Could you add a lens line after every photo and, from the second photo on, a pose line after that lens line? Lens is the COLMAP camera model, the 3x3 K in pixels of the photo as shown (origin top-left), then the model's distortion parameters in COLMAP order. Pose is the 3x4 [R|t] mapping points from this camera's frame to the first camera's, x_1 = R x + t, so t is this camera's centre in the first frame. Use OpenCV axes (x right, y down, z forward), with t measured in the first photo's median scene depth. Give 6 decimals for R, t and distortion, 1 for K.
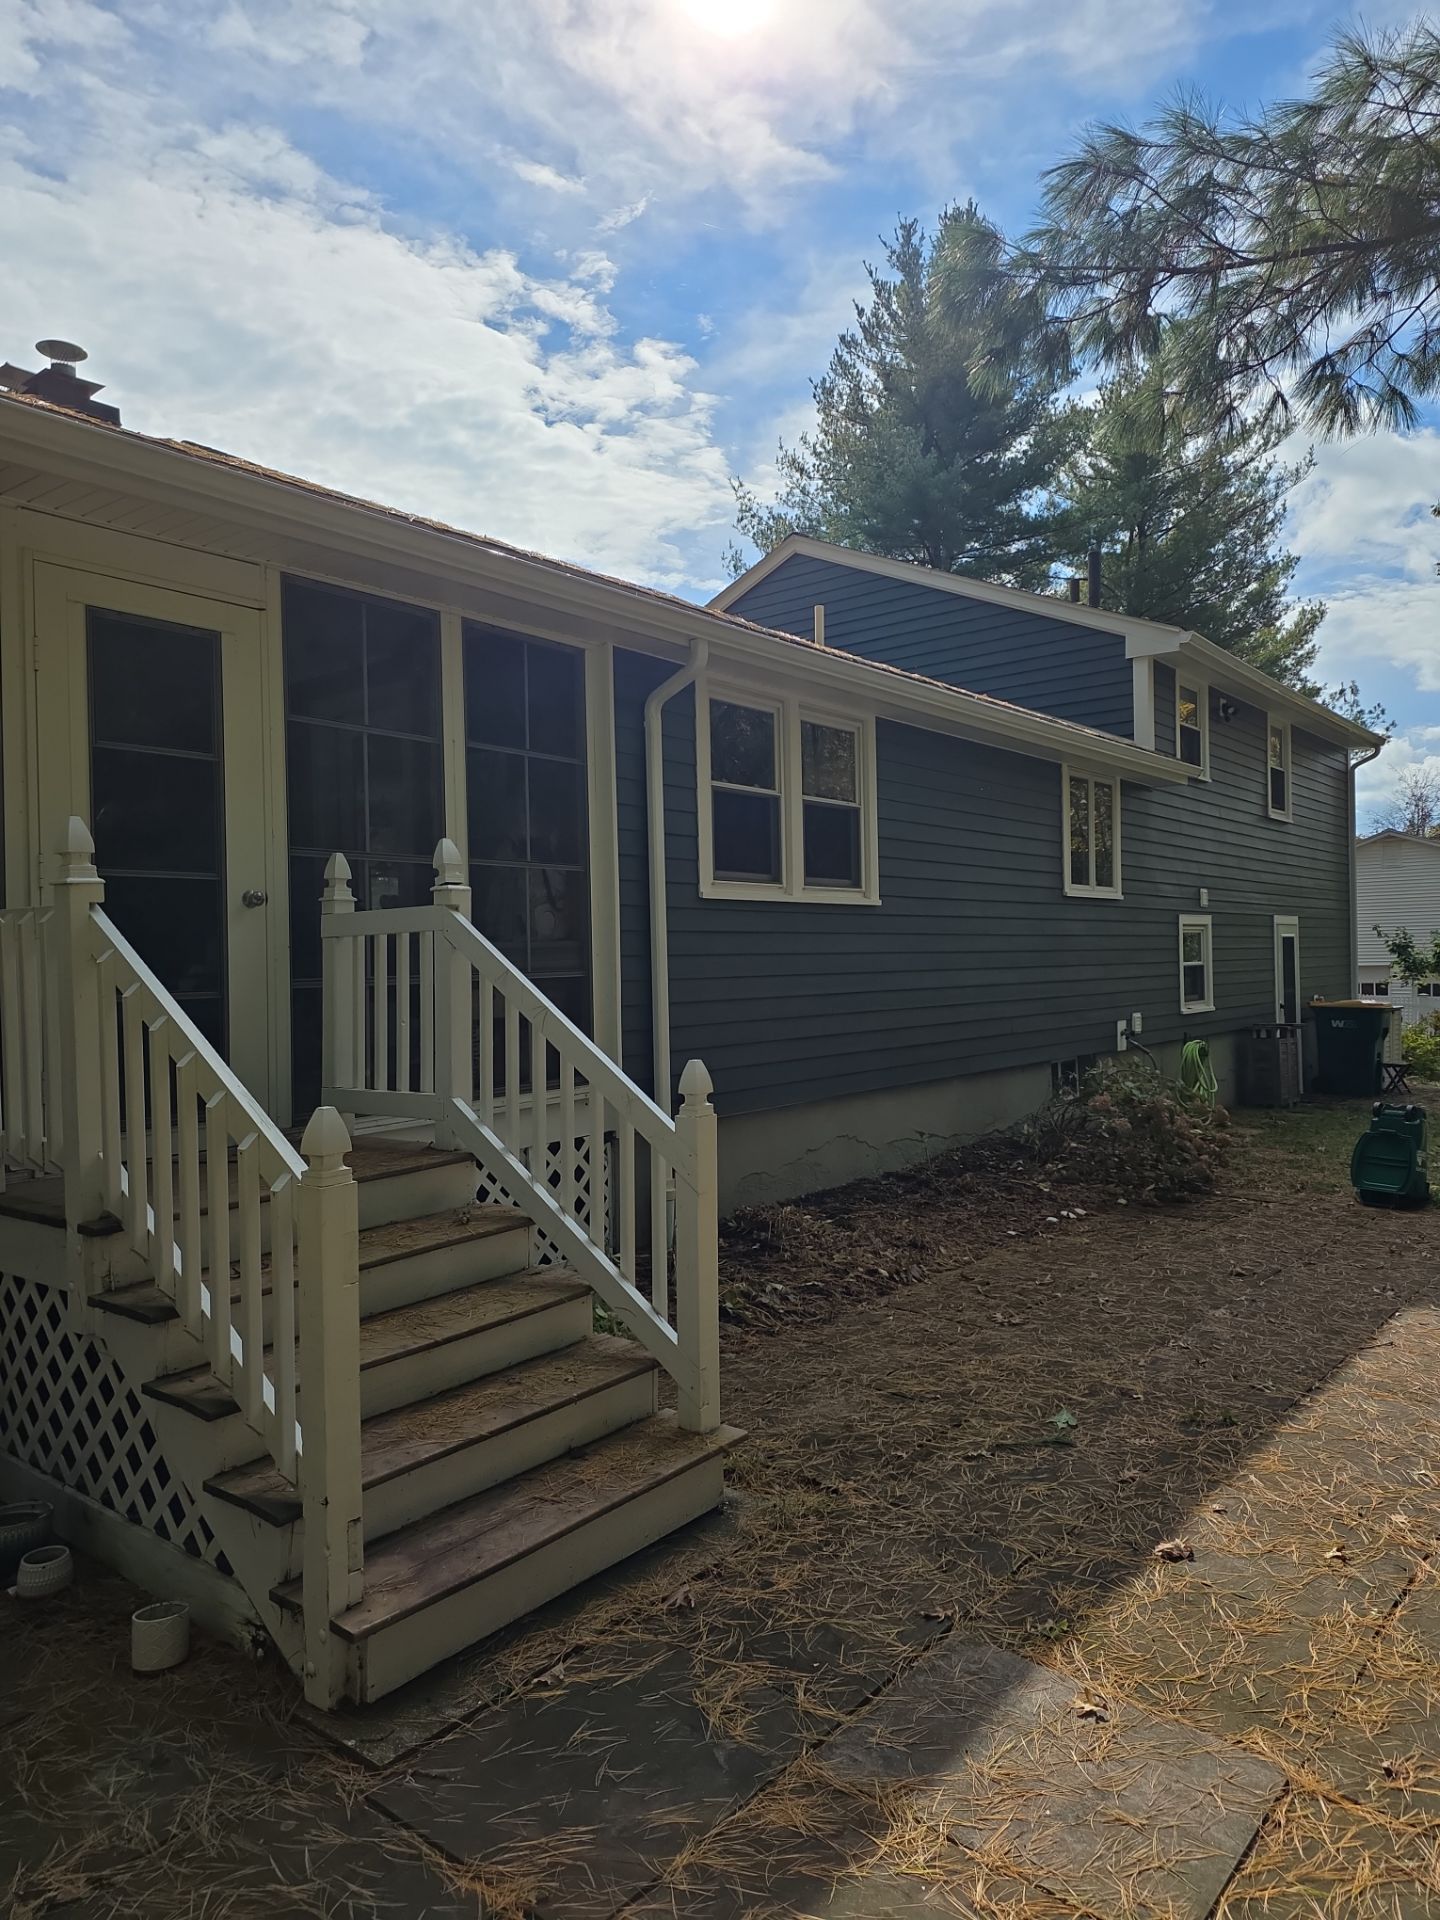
lens RADIAL K [[1267.0, 0, 720.0], [0, 1267.0, 960.0], [0, 0, 1]] dist [0.071929, 0.000093]
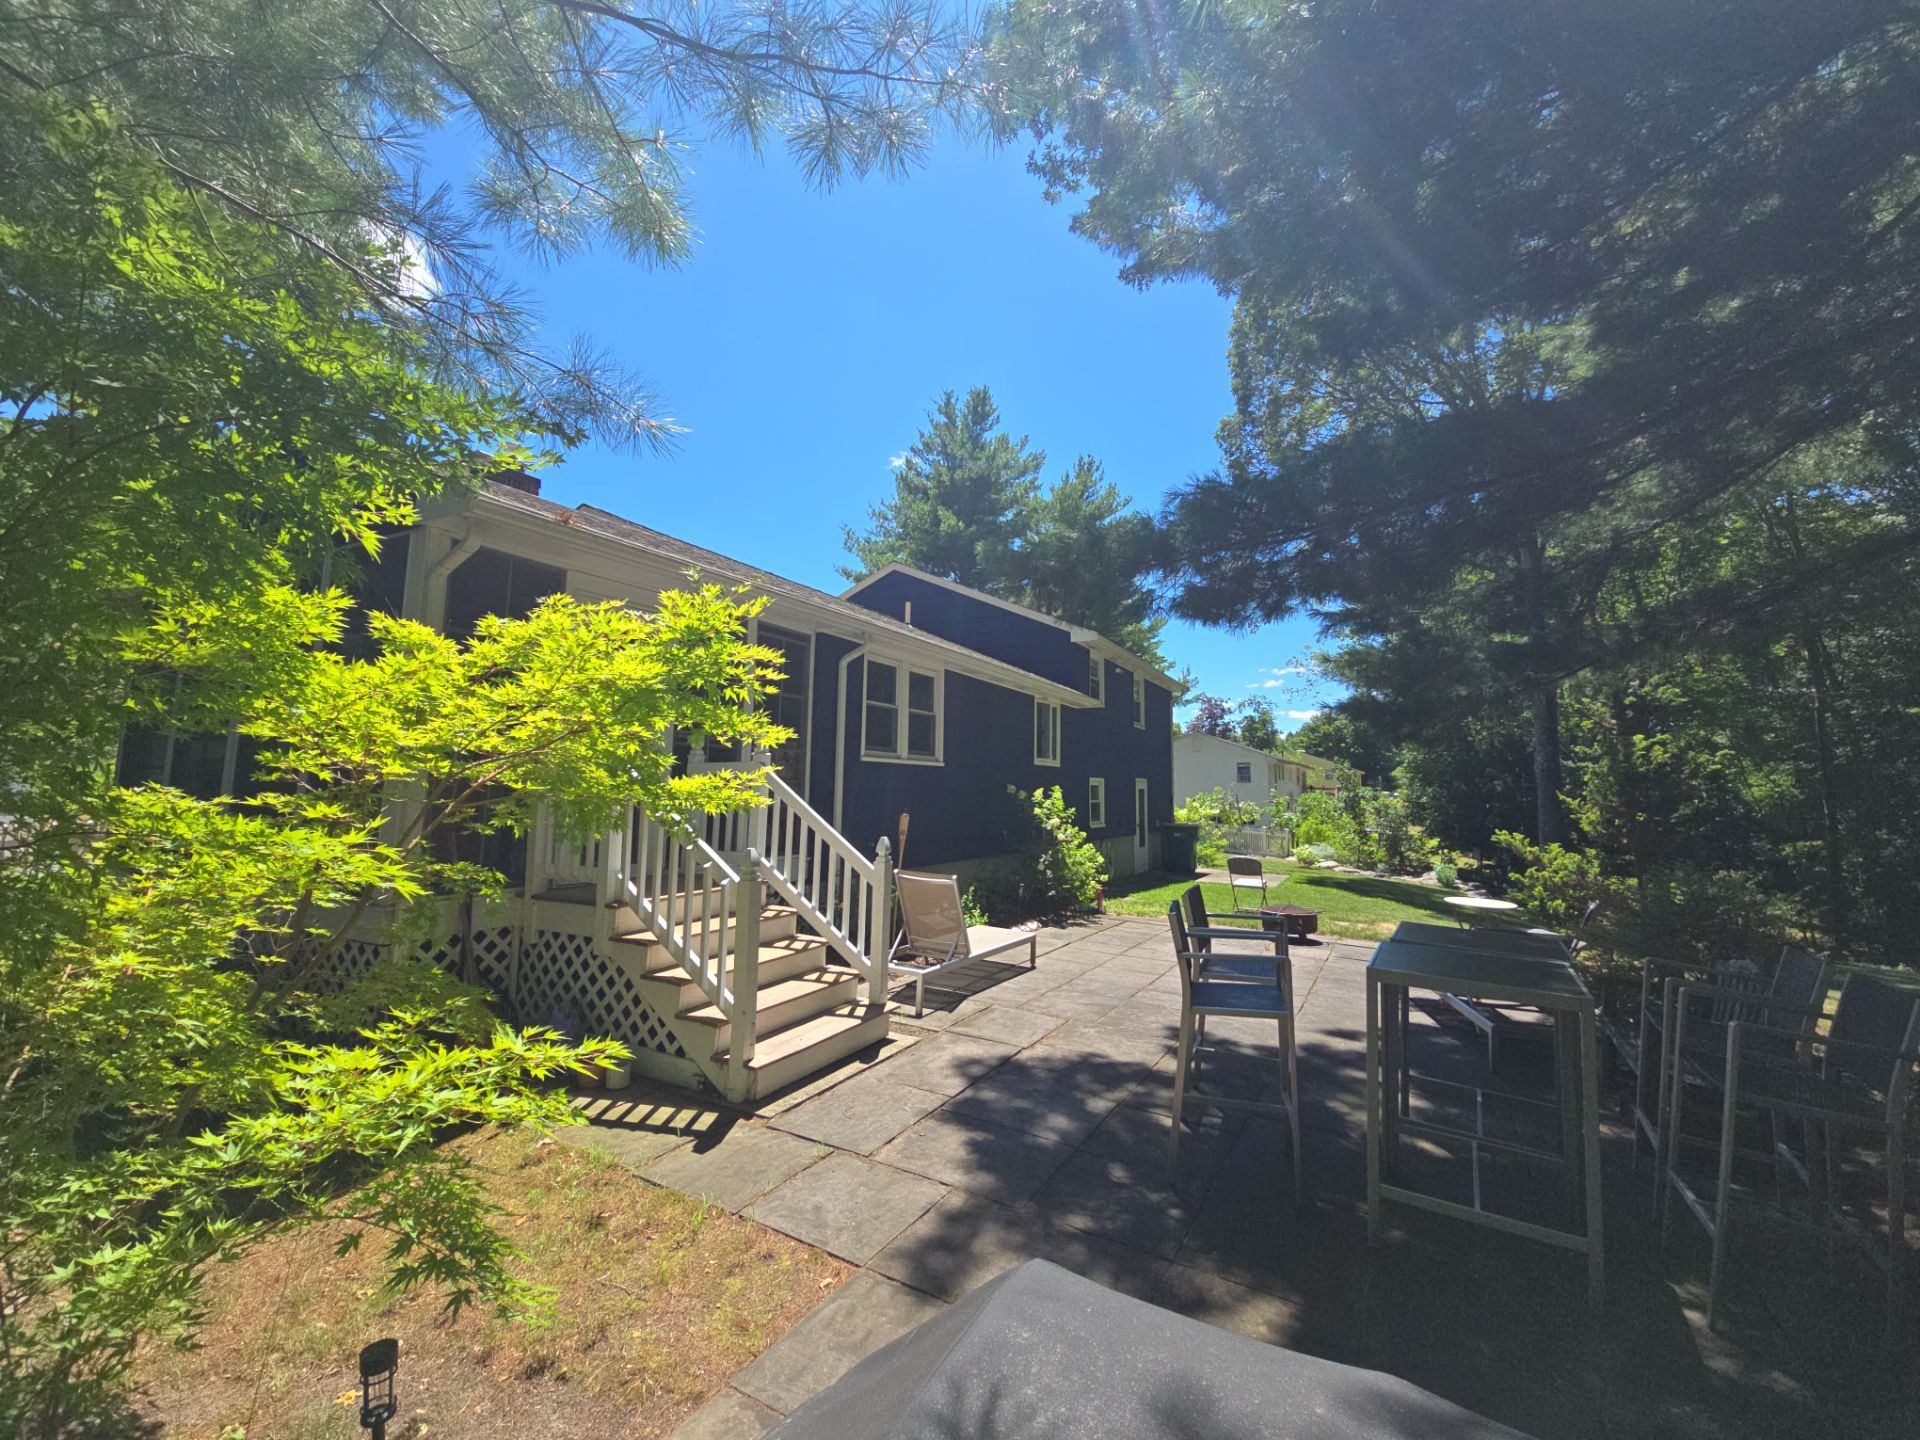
lens RADIAL K [[761.8, 0, 960.0], [0, 761.8, 720.0], [0, 0, 1]] dist [0.000858, 0.000172]
pose [[0.984850, 0.040960, 0.168499, -0.053859], [-0.023440, 0.994230, -0.104679, 0.007205], [-0.171814, 0.099143, 0.980128, -0.155484]]
